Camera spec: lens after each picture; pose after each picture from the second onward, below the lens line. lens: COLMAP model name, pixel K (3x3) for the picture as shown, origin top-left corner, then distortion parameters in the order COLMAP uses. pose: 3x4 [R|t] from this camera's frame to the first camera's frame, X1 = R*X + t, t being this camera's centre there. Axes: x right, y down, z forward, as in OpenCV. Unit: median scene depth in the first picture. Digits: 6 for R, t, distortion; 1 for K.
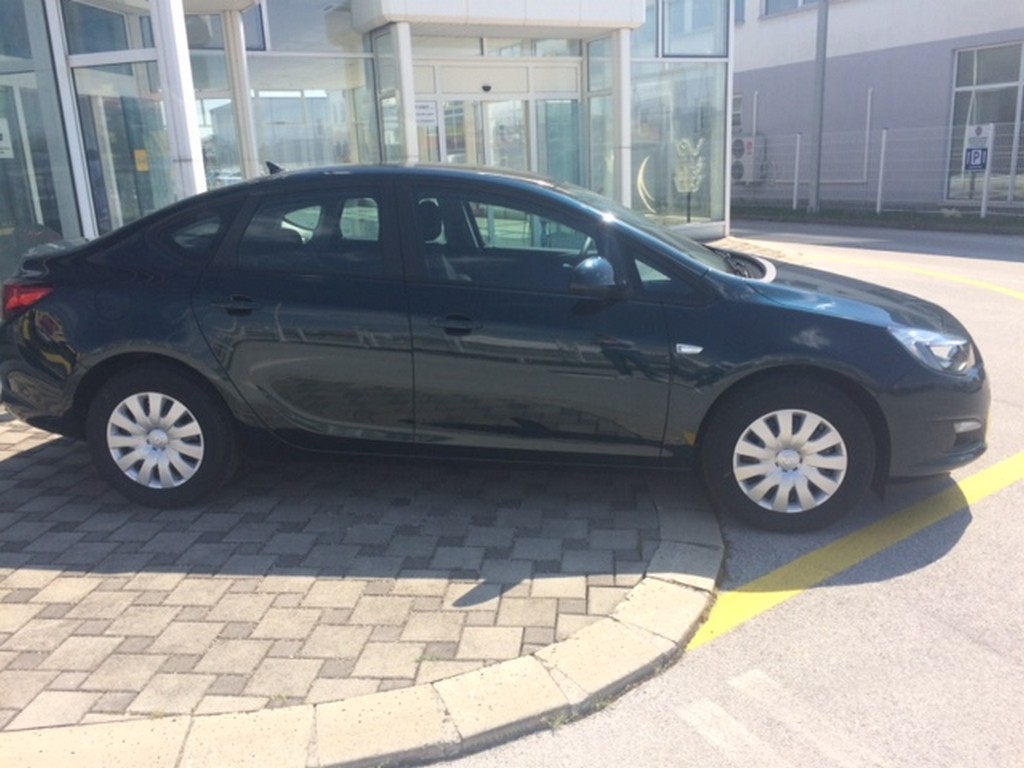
lens RADIAL K [[863.0, 0, 512.0], [0, 863.0, 384.0], [0, 0, 1]] dist [0.074932, -0.103684]
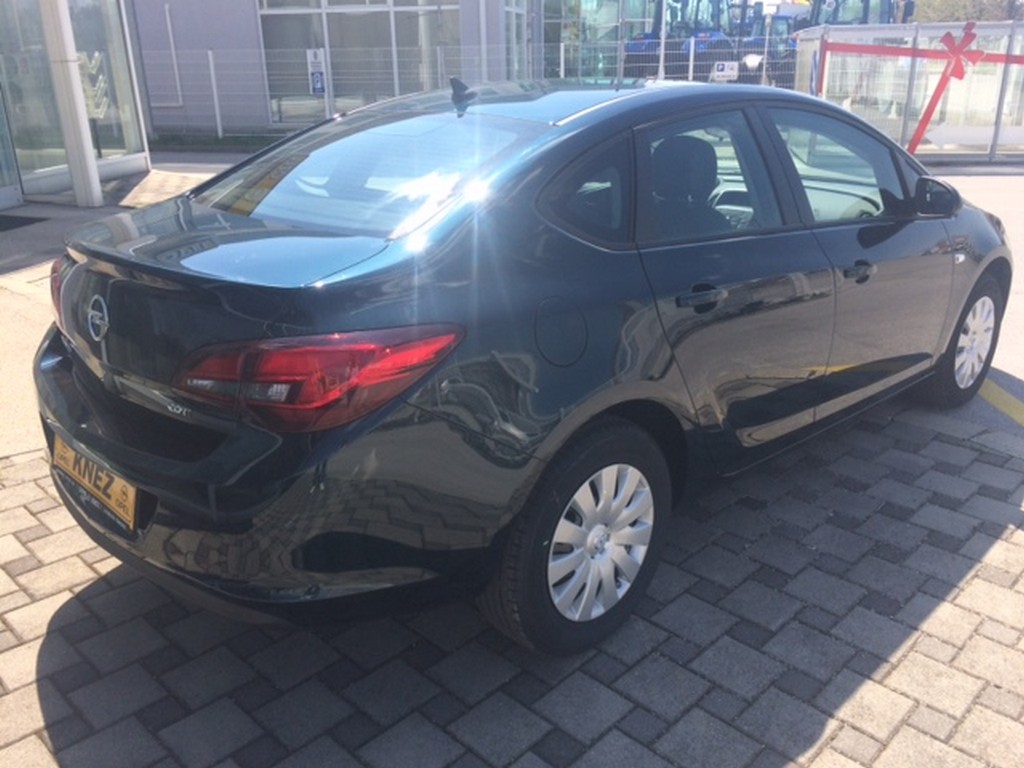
lens RADIAL K [[863.0, 0, 512.0], [0, 863.0, 384.0], [0, 0, 1]] dist [0.074932, -0.103684]
pose [[0.623536, -0.250232, 0.740666, -0.956657], [0.189536, 0.967514, 0.167309, -0.173674], [-0.758471, 0.036059, 0.650708, 0.708237]]
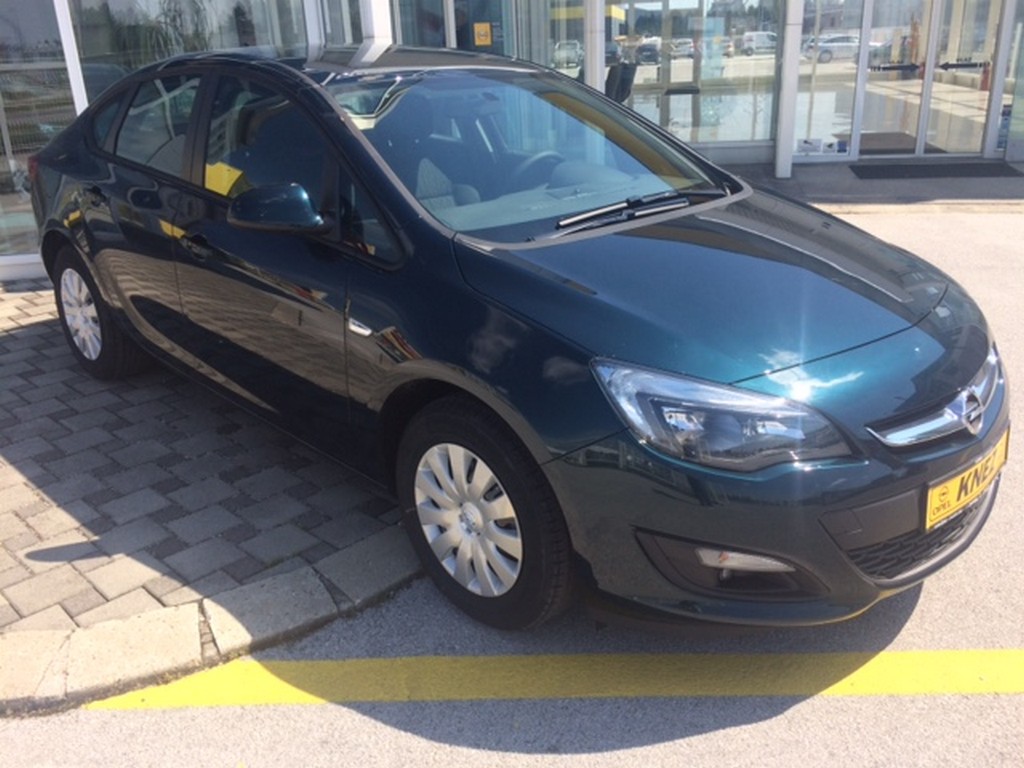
lens RADIAL K [[863.0, 0, 512.0], [0, 863.0, 384.0], [0, 0, 1]] dist [0.074932, -0.103684]
pose [[0.789177, 0.230680, -0.569198, 0.707777], [-0.148237, 0.970925, 0.187964, -0.146211], [0.596008, -0.063960, 0.800427, 0.490907]]
